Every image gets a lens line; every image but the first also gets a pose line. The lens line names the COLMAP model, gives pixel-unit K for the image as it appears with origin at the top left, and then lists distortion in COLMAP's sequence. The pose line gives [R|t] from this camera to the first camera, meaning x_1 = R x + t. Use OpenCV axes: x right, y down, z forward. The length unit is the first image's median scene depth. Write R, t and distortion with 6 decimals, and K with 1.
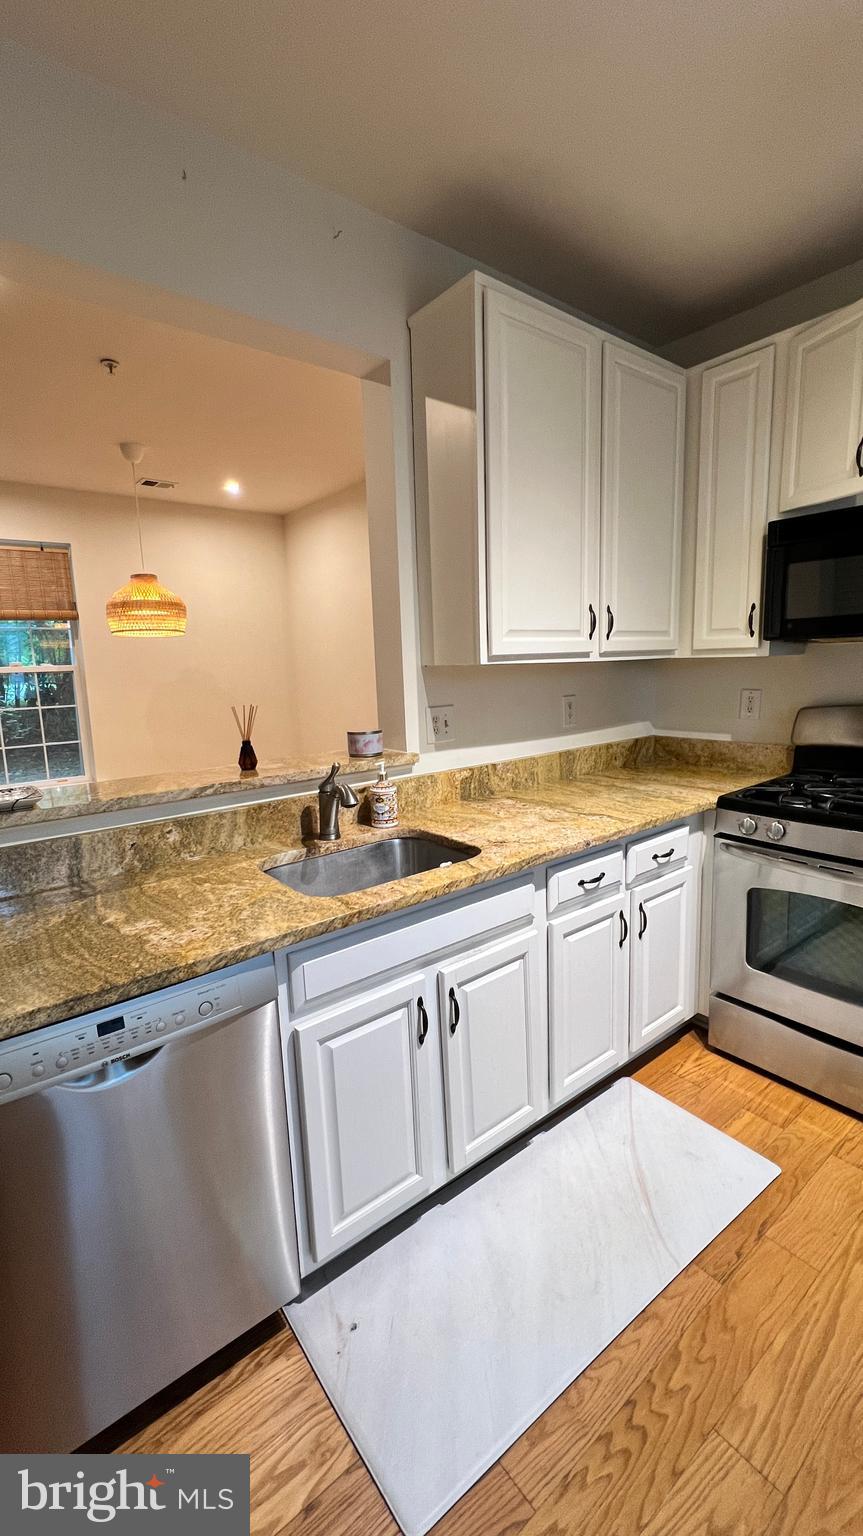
lens RADIAL K [[639.4, 0, 435.3], [0, 639.4, 761.9], [0, 0, 1]] dist [-0.002195, -0.000162]
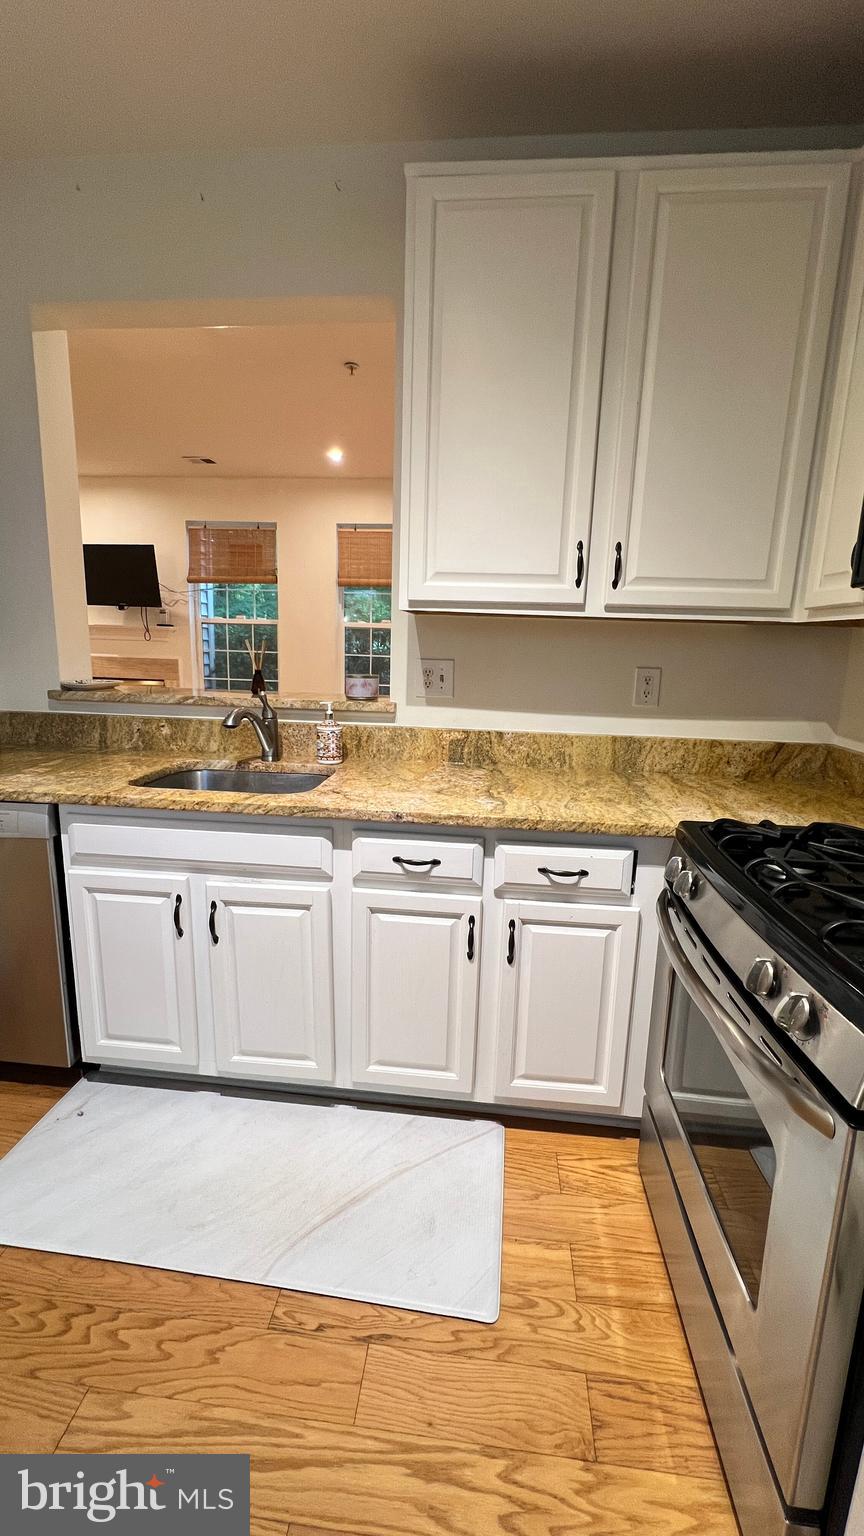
lens RADIAL K [[611.7, 0, 434.6], [0, 611.7, 763.4], [0, 0, 1]] dist [-0.002418, -0.000061]
pose [[0.718712, 0.188235, -0.669344, 0.754081], [-0.161781, 0.981509, 0.102310, -0.032572], [0.676225, 0.034755, 0.735875, 0.388700]]
